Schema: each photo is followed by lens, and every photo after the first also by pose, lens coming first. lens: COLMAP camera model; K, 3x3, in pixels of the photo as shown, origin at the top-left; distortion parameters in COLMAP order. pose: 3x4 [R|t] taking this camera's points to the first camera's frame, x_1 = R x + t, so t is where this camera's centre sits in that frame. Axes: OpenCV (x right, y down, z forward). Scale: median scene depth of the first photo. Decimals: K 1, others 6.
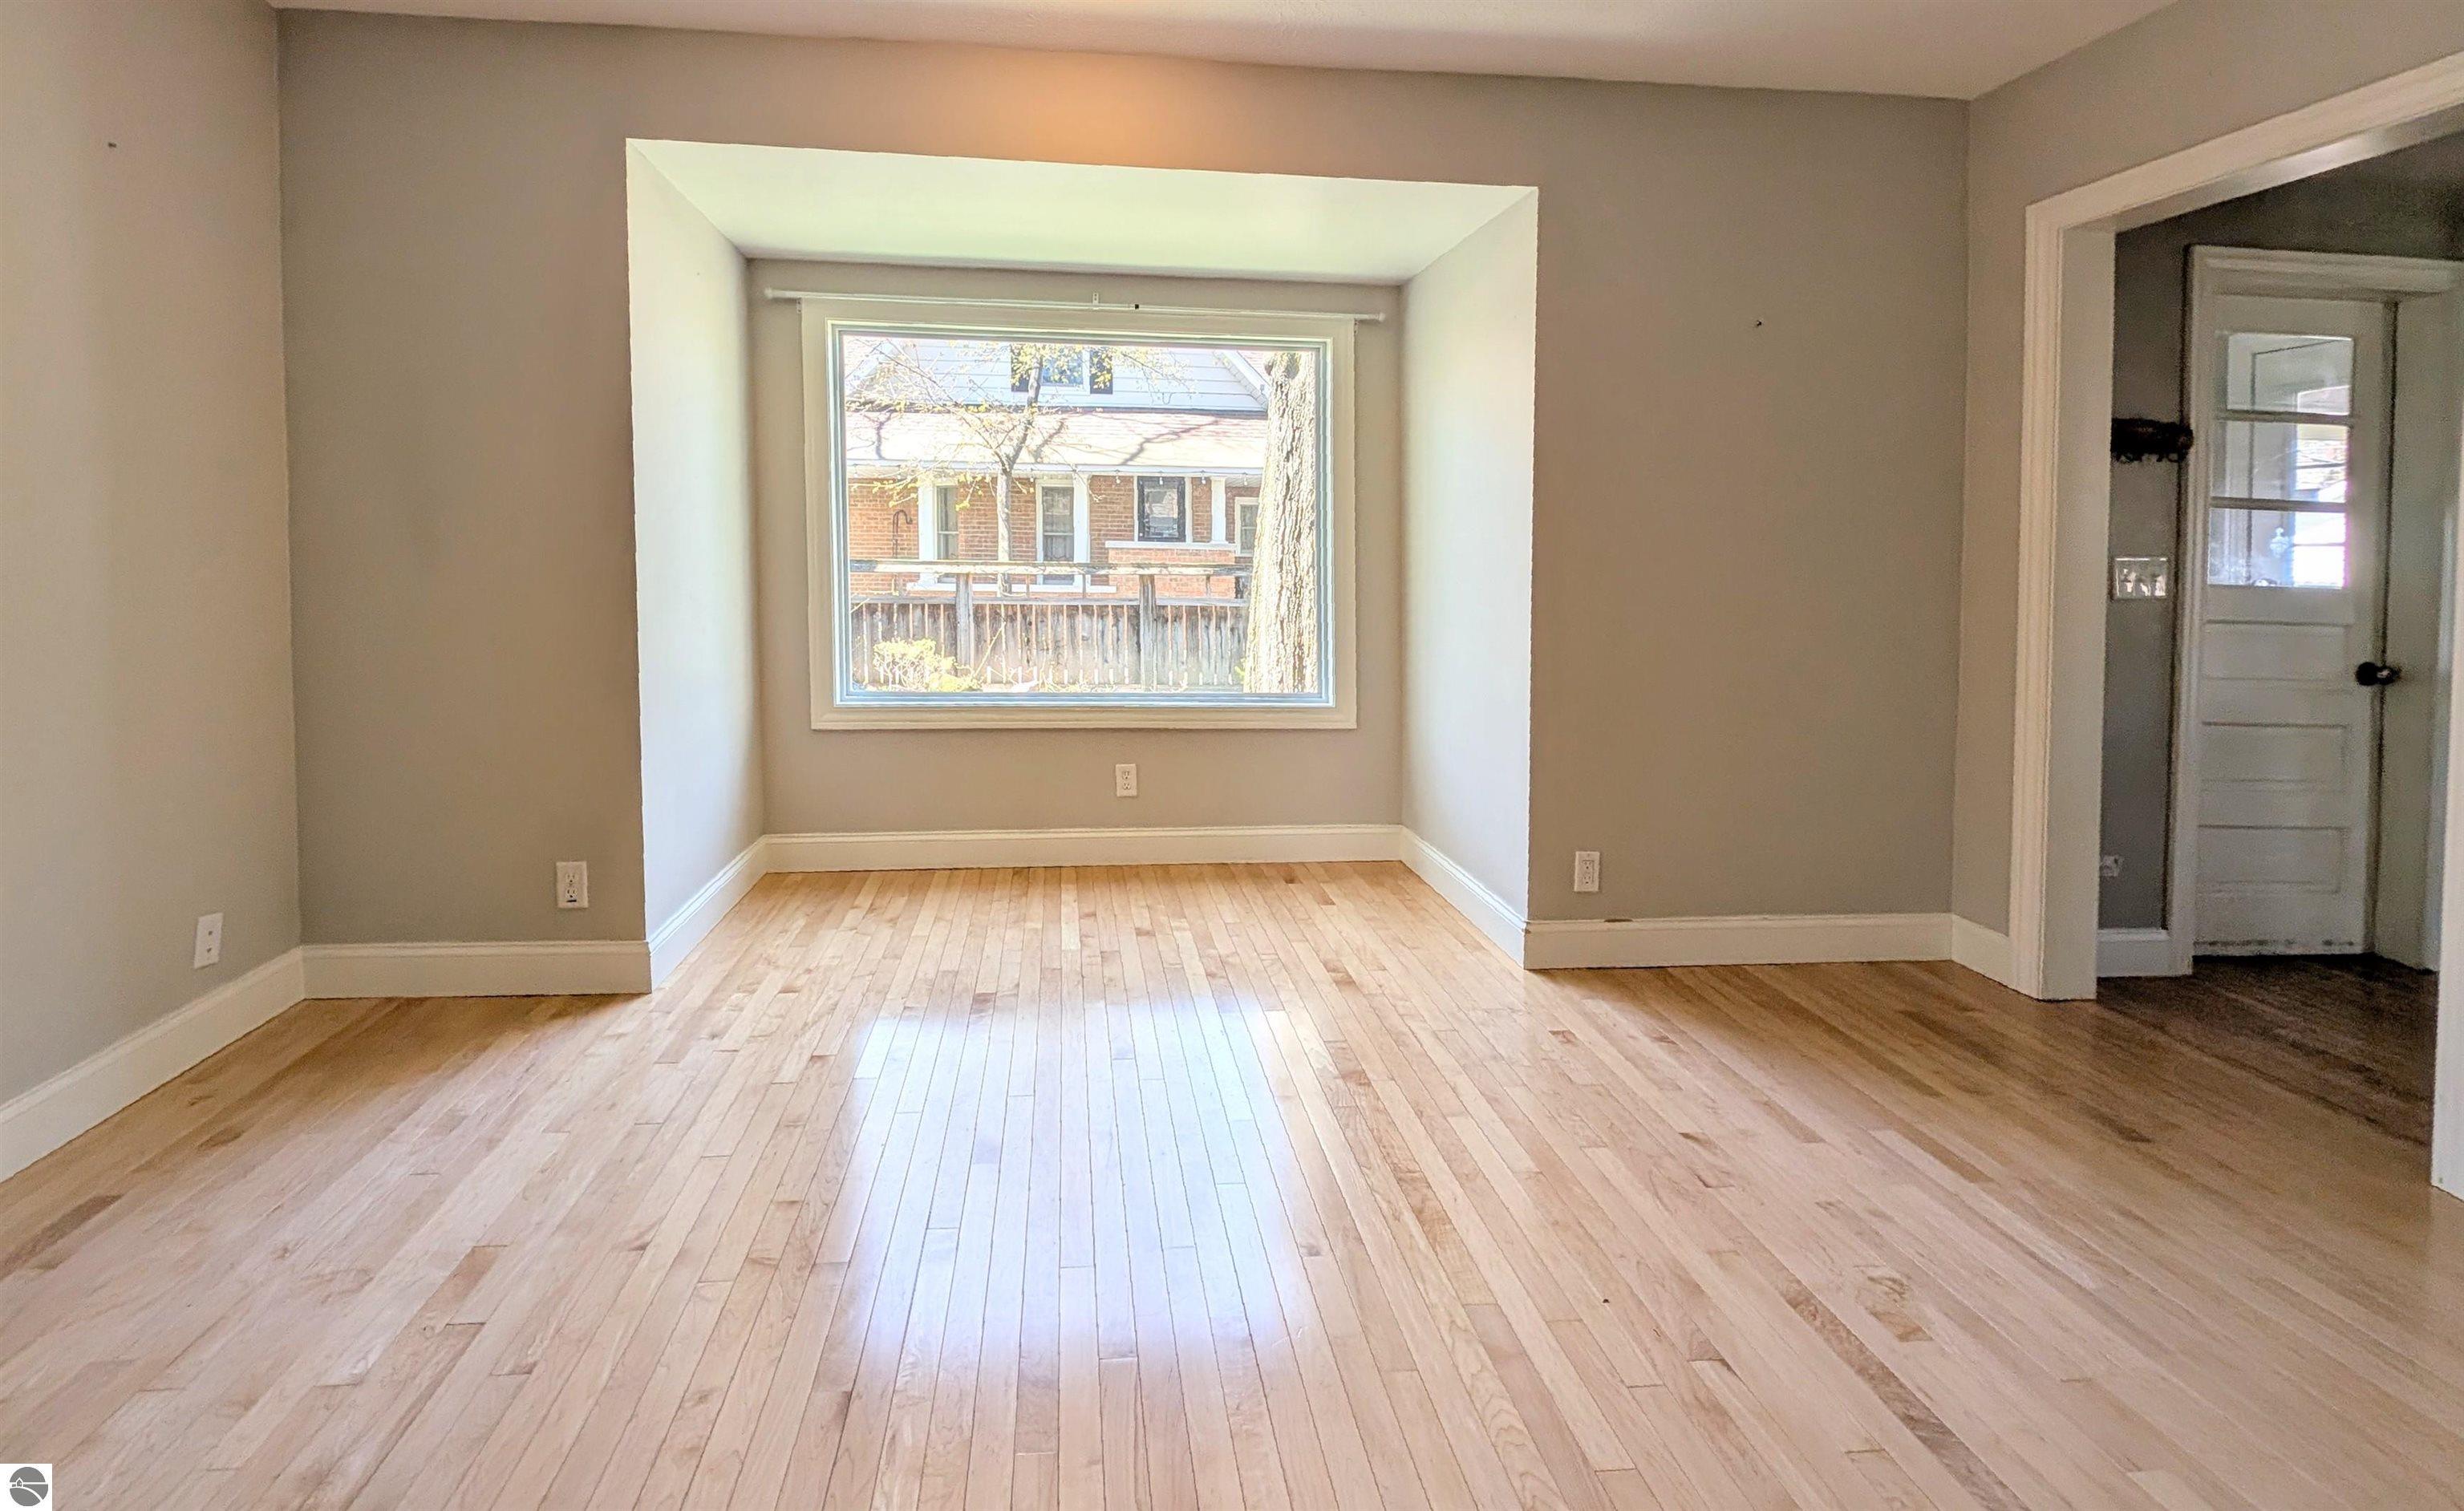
lens RADIAL K [[1106.2, 0, 1230.4], [0, 1106.2, 602.9], [0, 0, 1]] dist [0.000325, 0.000060]
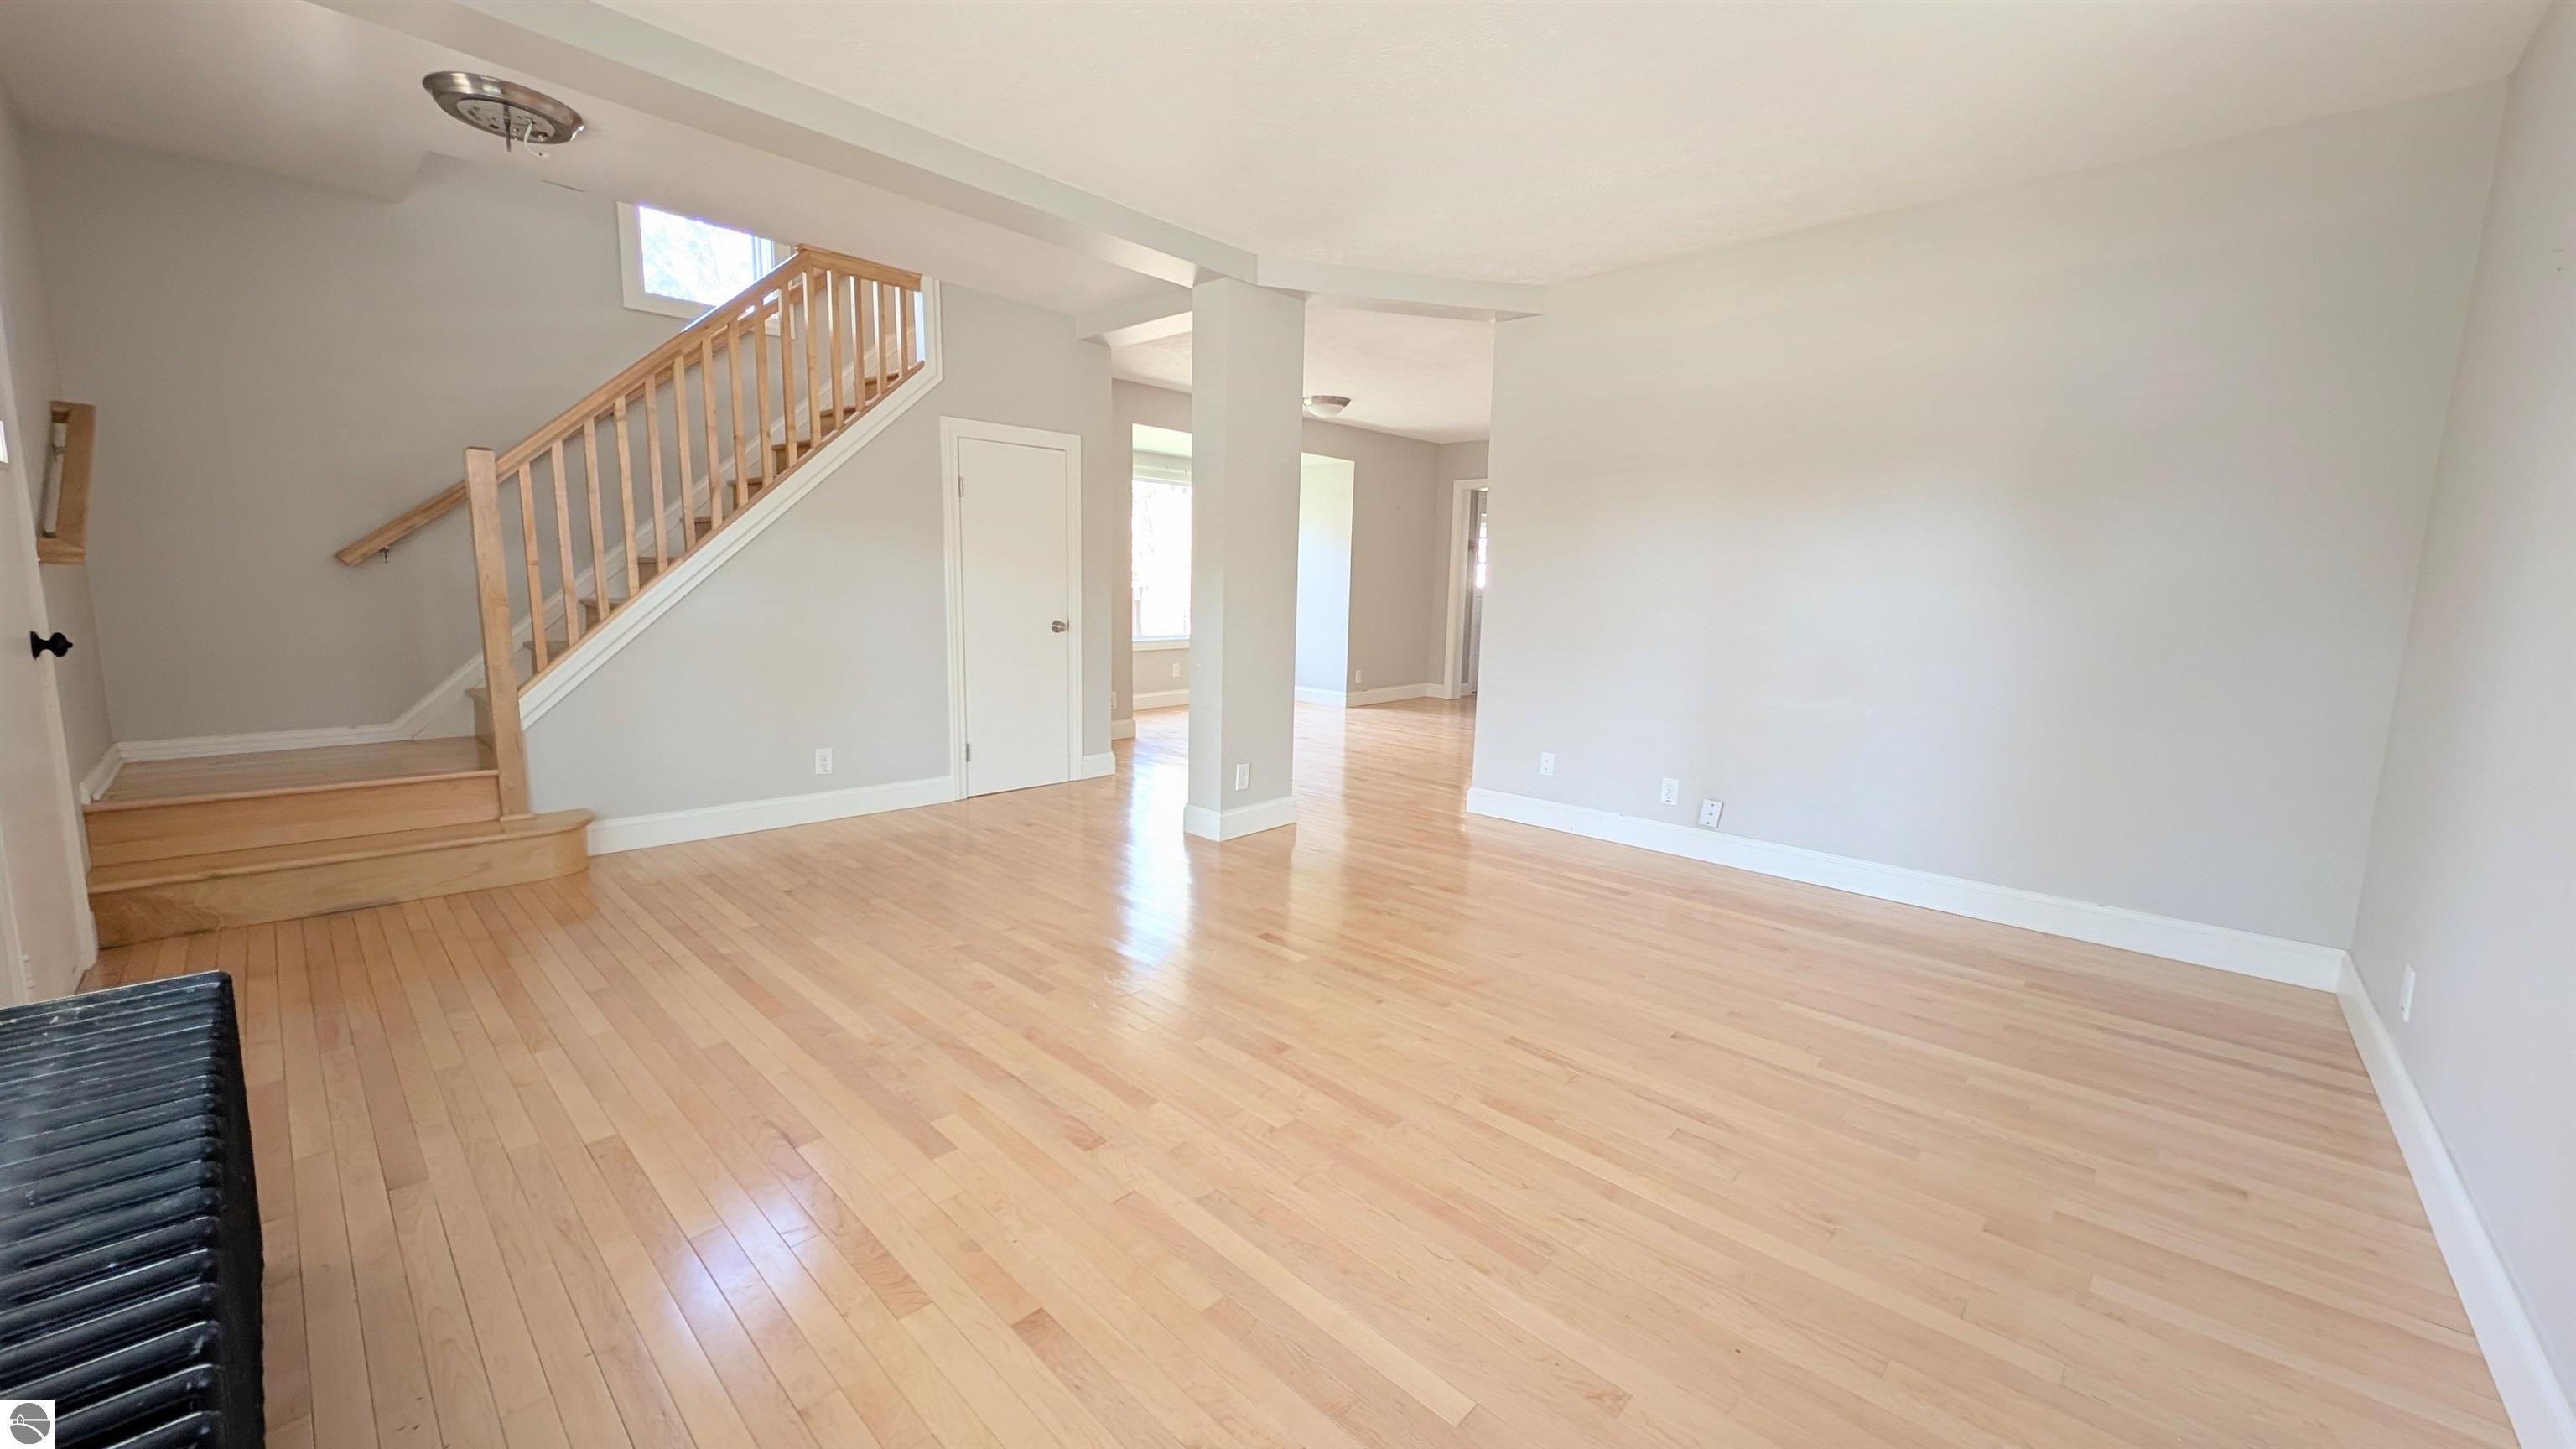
lens RADIAL K [[950.8, 0, 1295.2], [0, 950.8, 708.6], [0, 0, 1]] dist [0.001290, -0.000006]
pose [[0.752922, -0.087578, 0.652257, -1.278694], [0.019261, 0.993614, 0.111178, 0.015414], [-0.657828, -0.071145, 0.749800, -0.761827]]
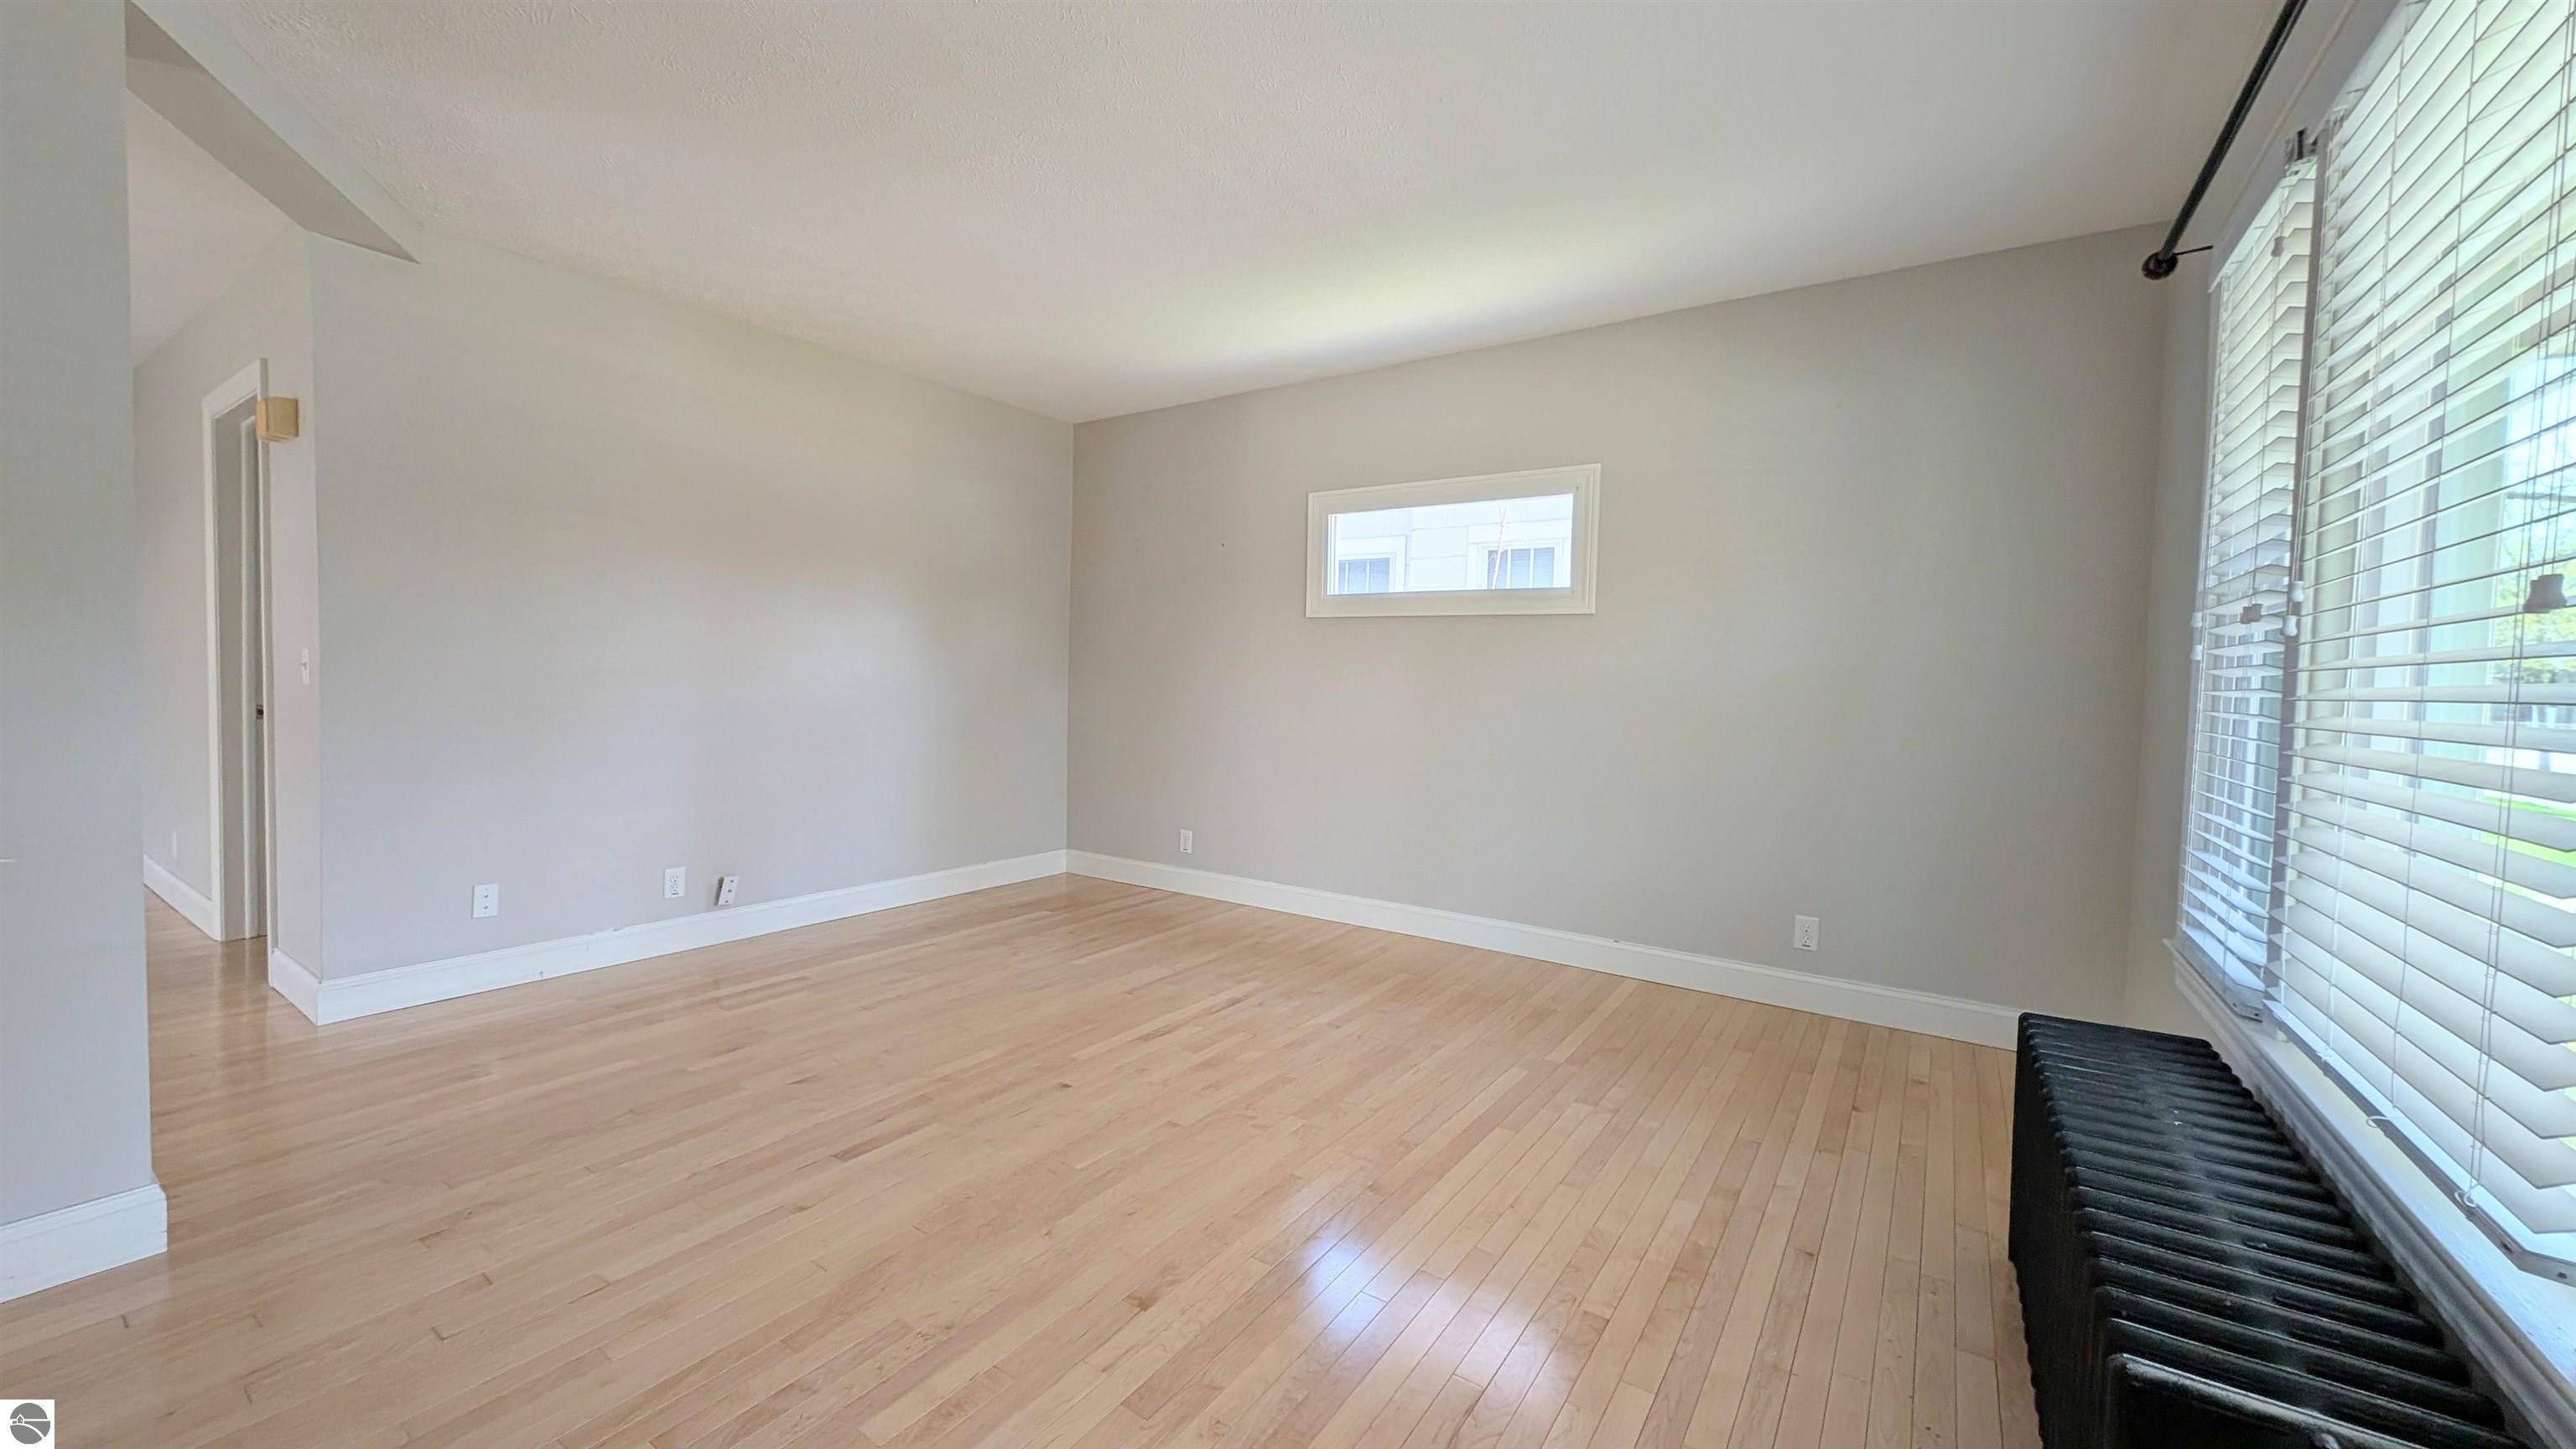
lens RADIAL K [[950.8, 0, 1295.2], [0, 950.8, 708.6], [0, 0, 1]] dist [0.001290, -0.000006]
pose [[-0.764678, -0.058706, 0.641733, -1.345629], [-0.010704, 0.996862, 0.078438, -0.018840], [-0.644324, 0.053110, -0.762906, 0.055261]]
